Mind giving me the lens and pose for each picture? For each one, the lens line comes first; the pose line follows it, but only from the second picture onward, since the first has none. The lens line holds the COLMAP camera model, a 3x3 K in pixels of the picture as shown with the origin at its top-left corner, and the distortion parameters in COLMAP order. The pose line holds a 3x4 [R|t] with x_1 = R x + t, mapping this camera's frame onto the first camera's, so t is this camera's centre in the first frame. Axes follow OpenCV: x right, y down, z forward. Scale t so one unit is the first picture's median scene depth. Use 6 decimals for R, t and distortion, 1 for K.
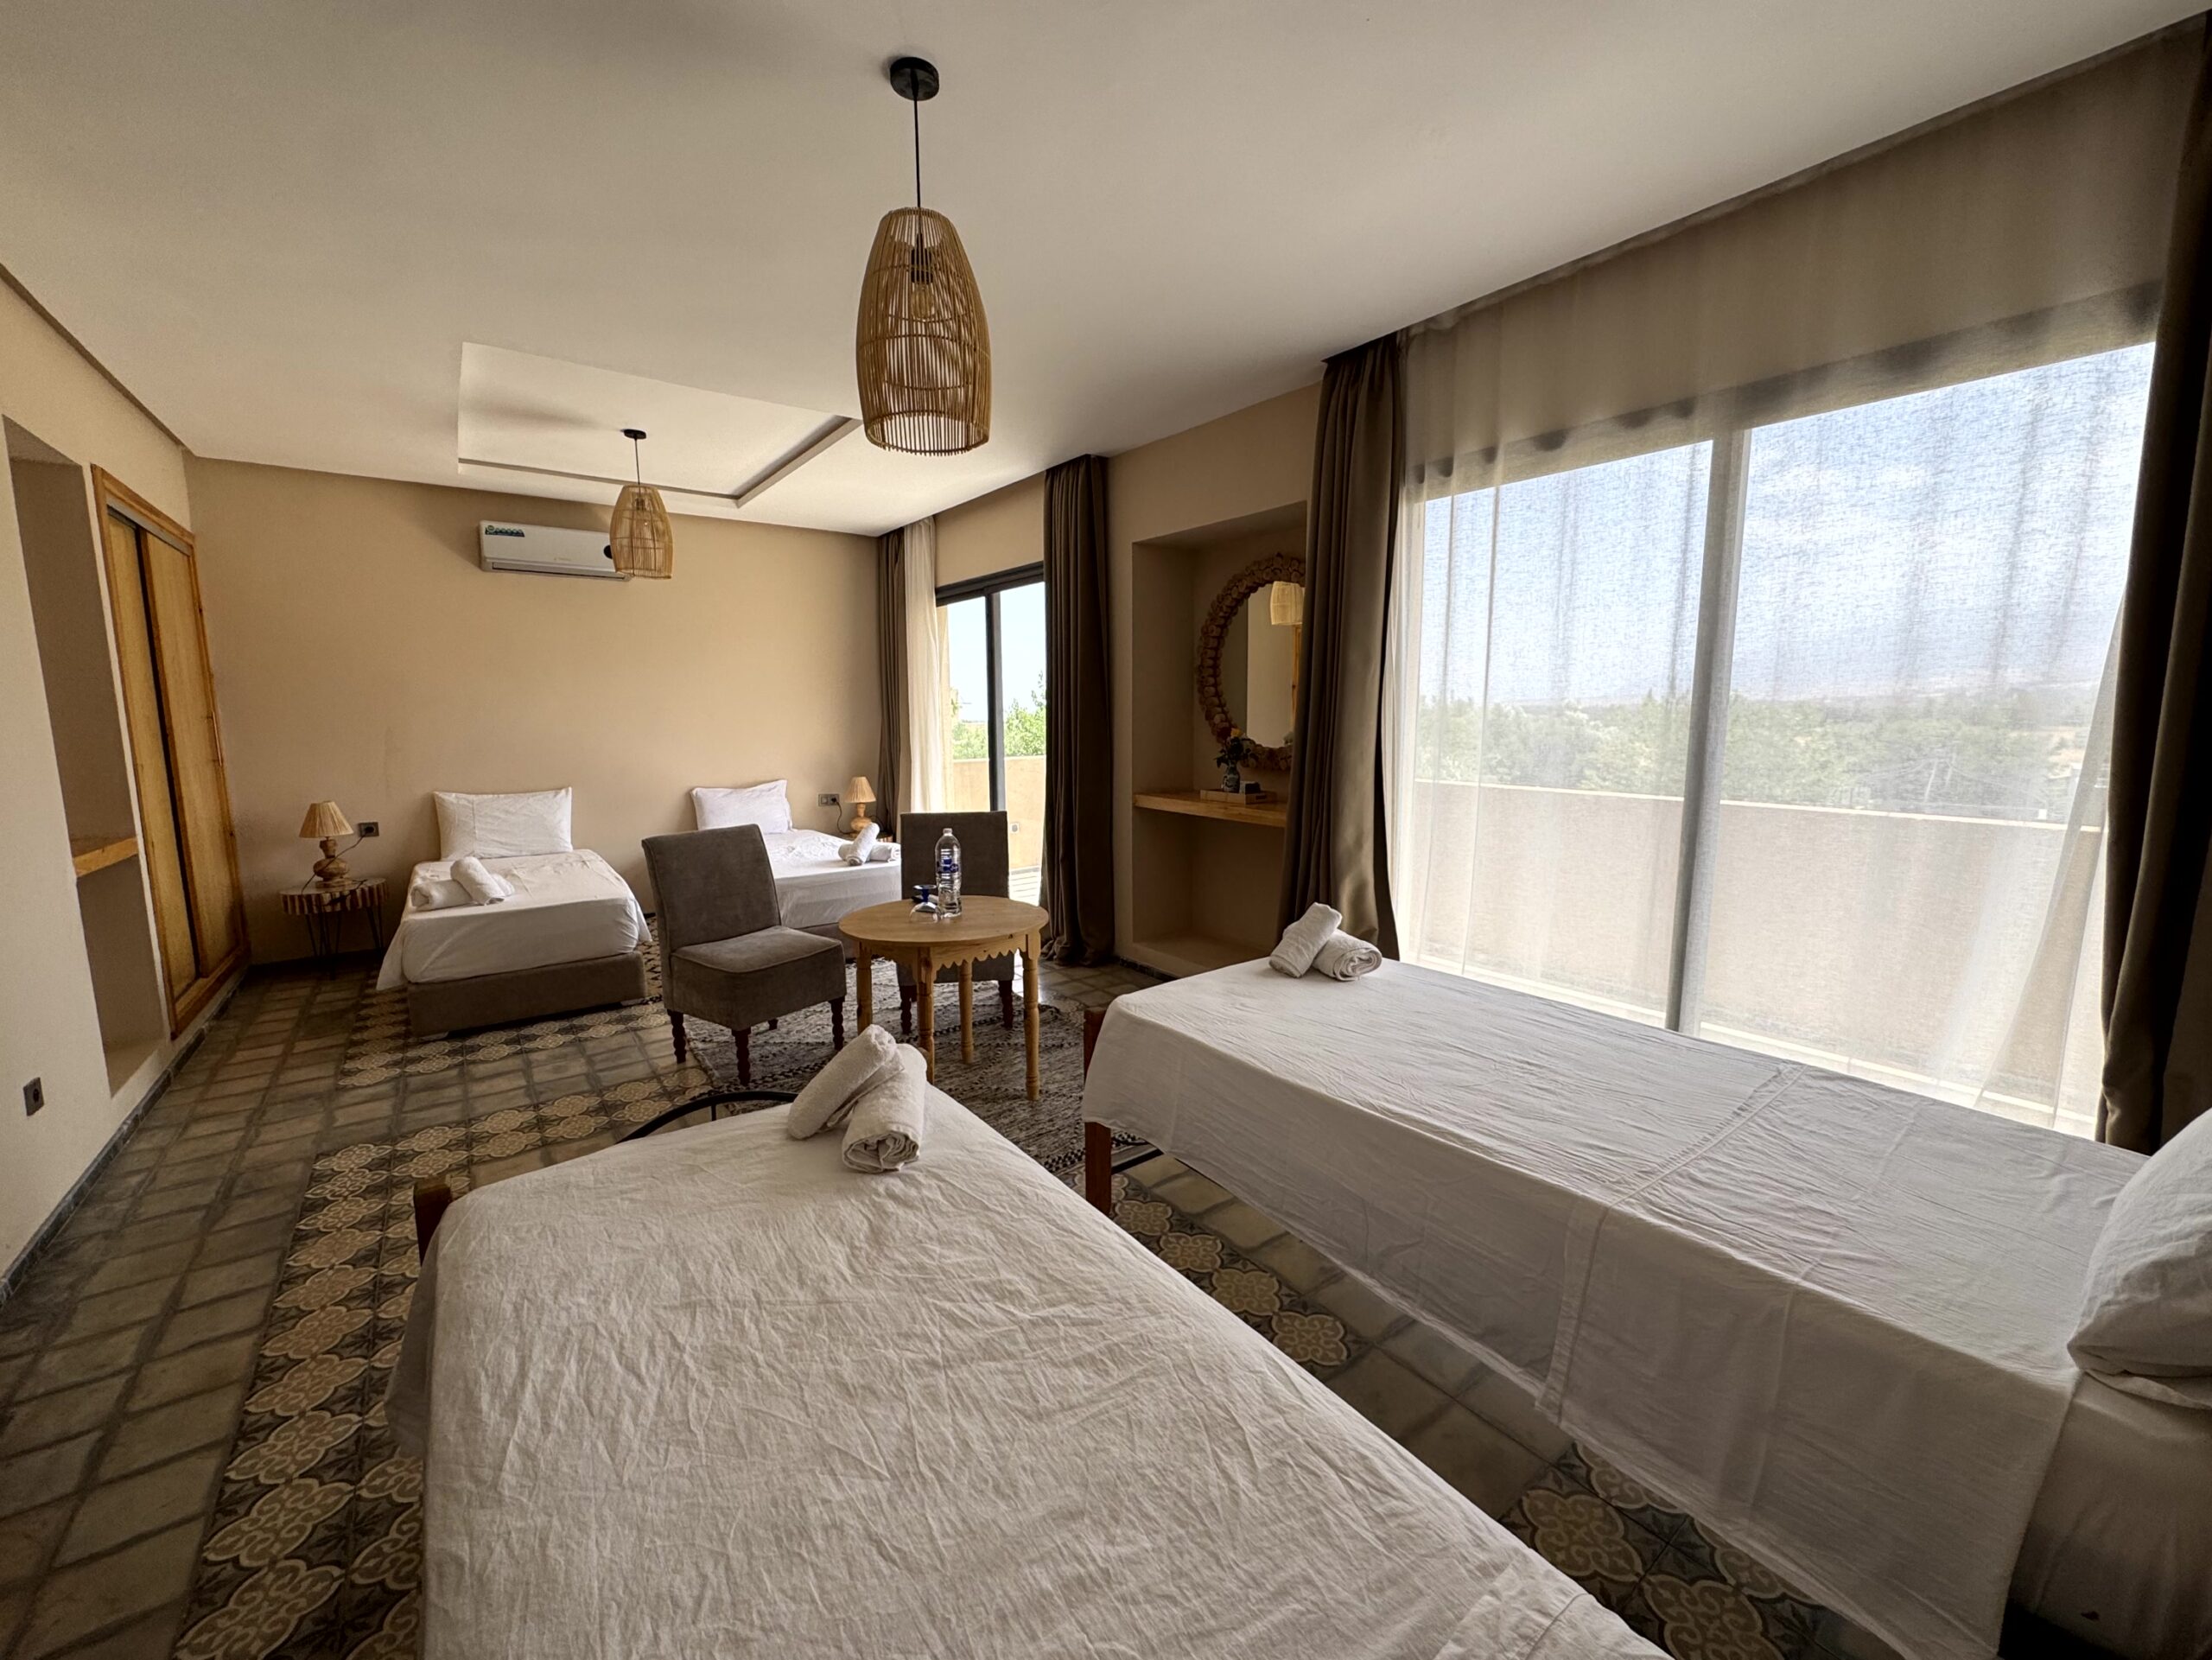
lens RADIAL K [[878.3, 0, 1107.5], [0, 878.3, 828.1], [0, 0, 1]] dist [-0.002780, 0.000456]
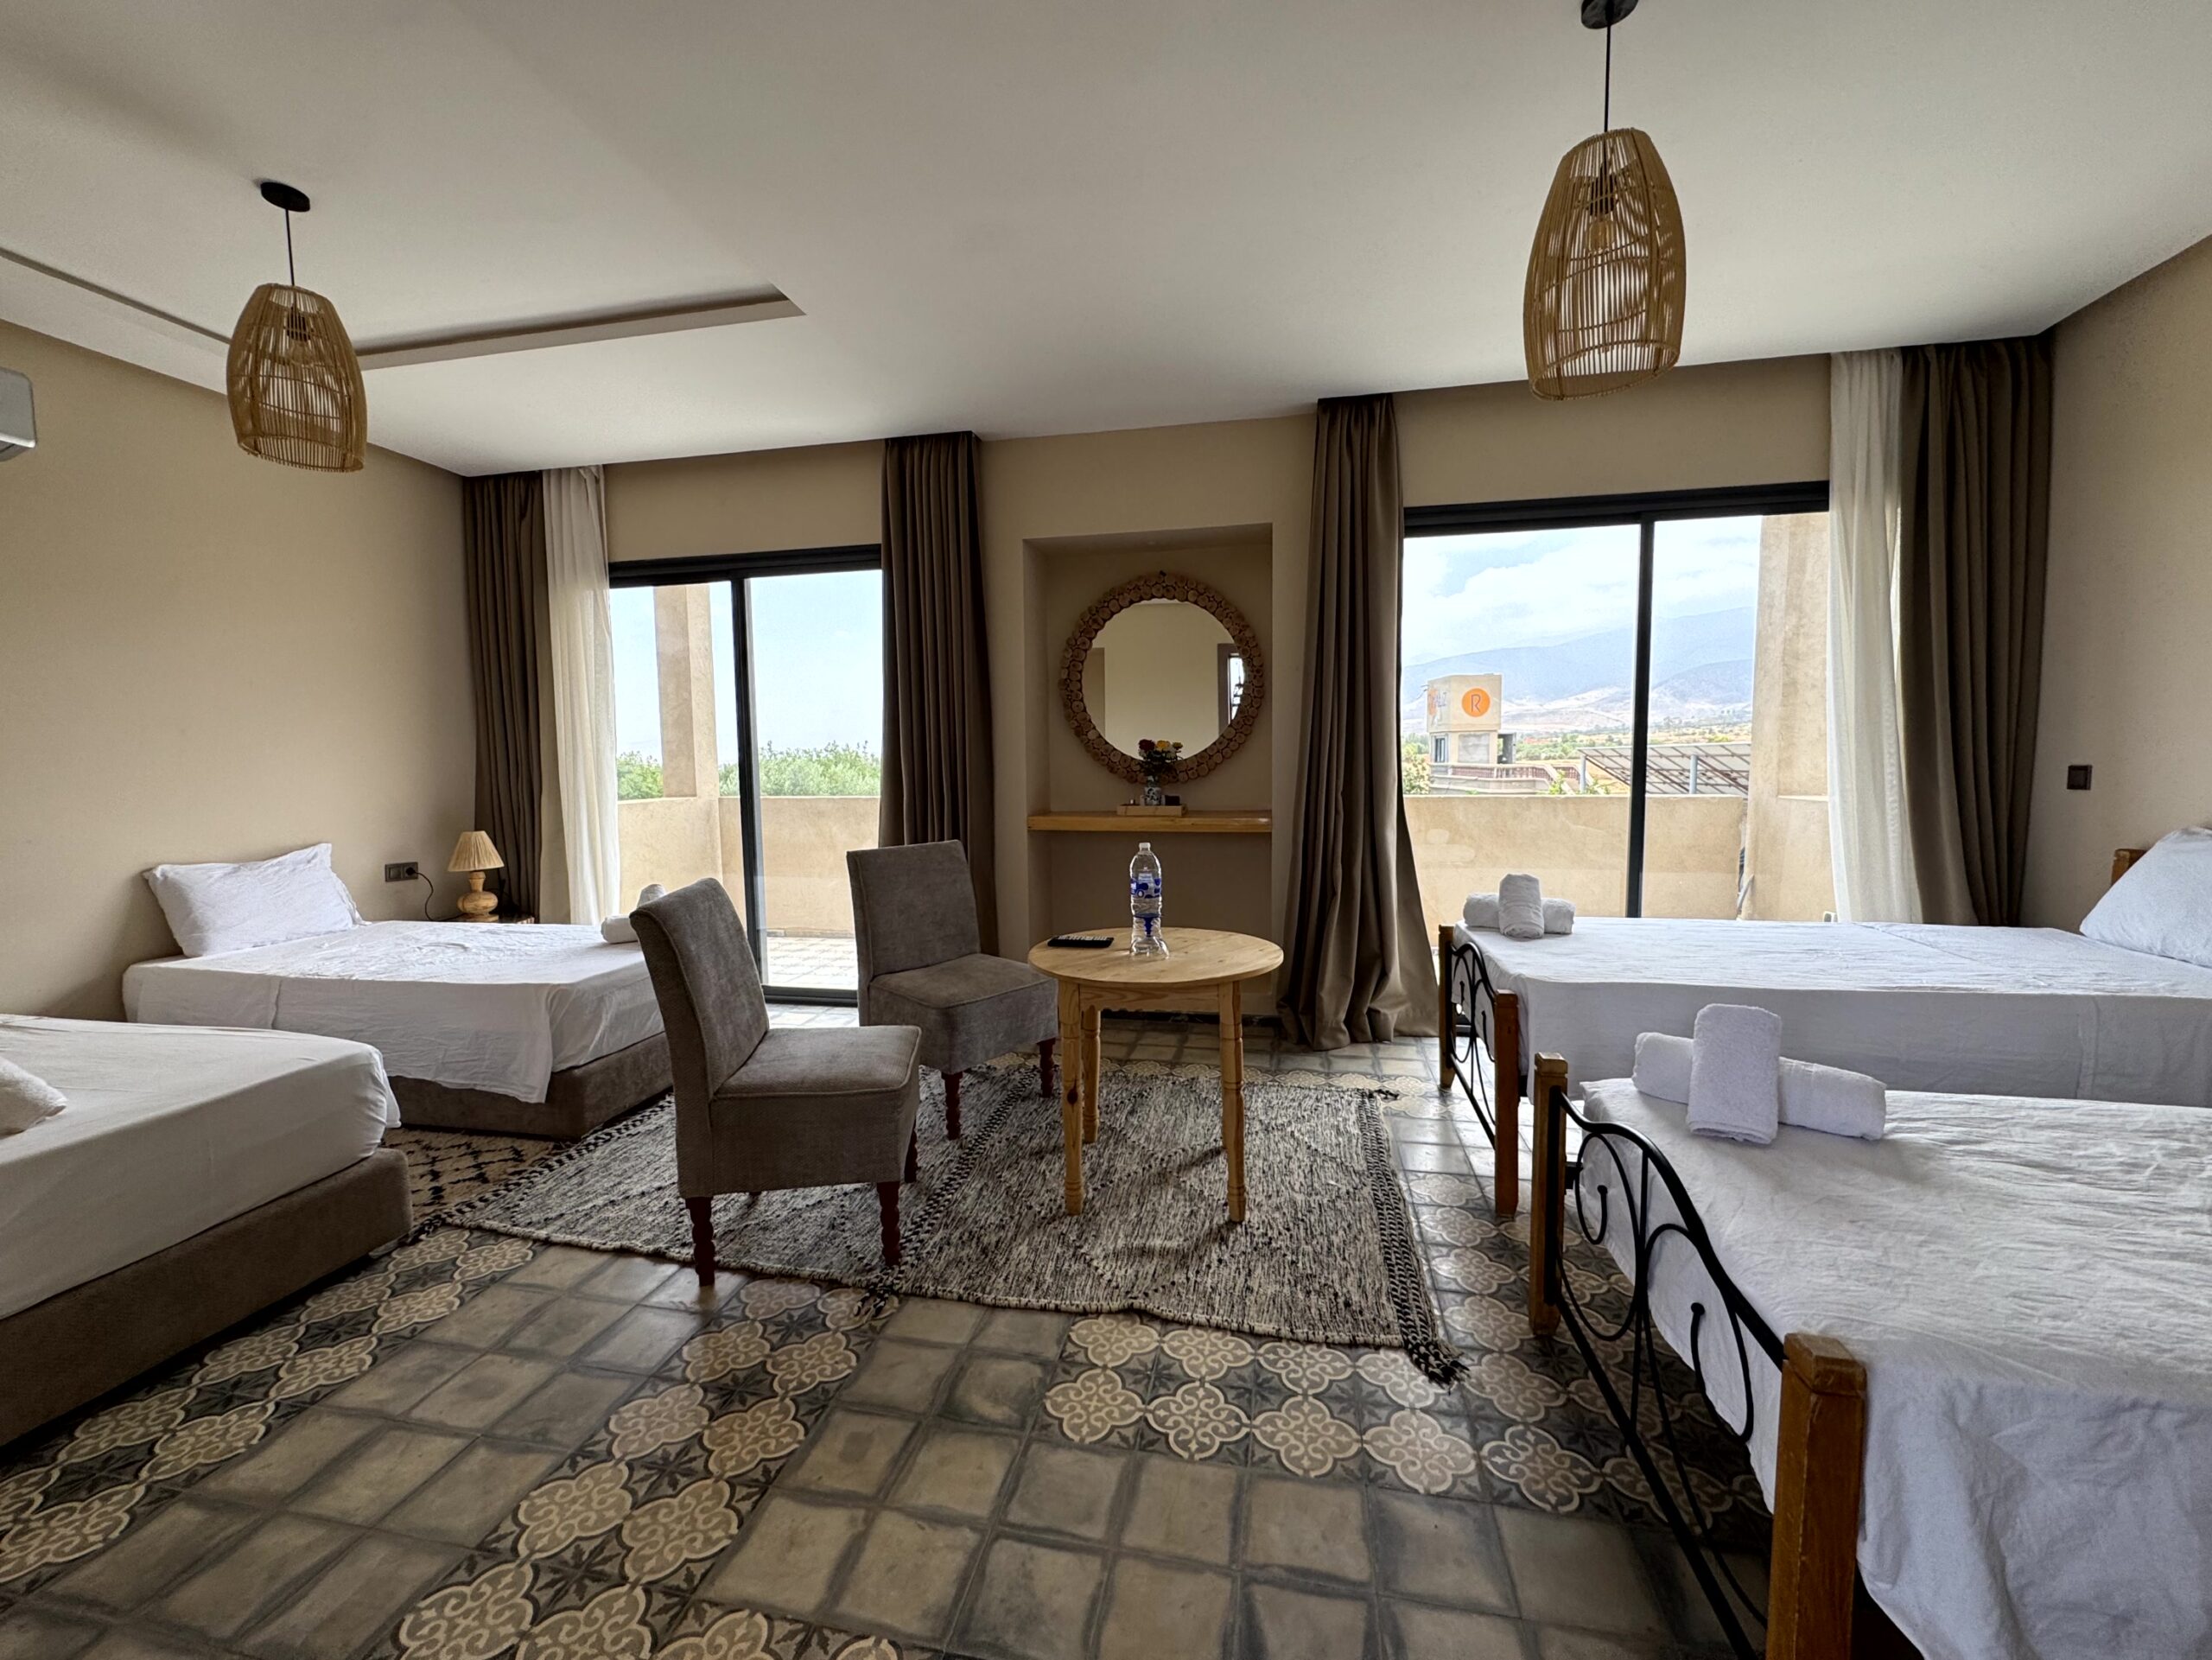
lens RADIAL K [[878.3, 0, 1109.5], [0, 878.3, 829.6], [0, 0, 1]] dist [-0.002780, 0.000456]
pose [[0.751481, -0.059323, 0.657082, -0.596781], [0.097442, 0.995007, -0.021609, 0.002392], [-0.652519, 0.080267, 0.753510, 0.326134]]
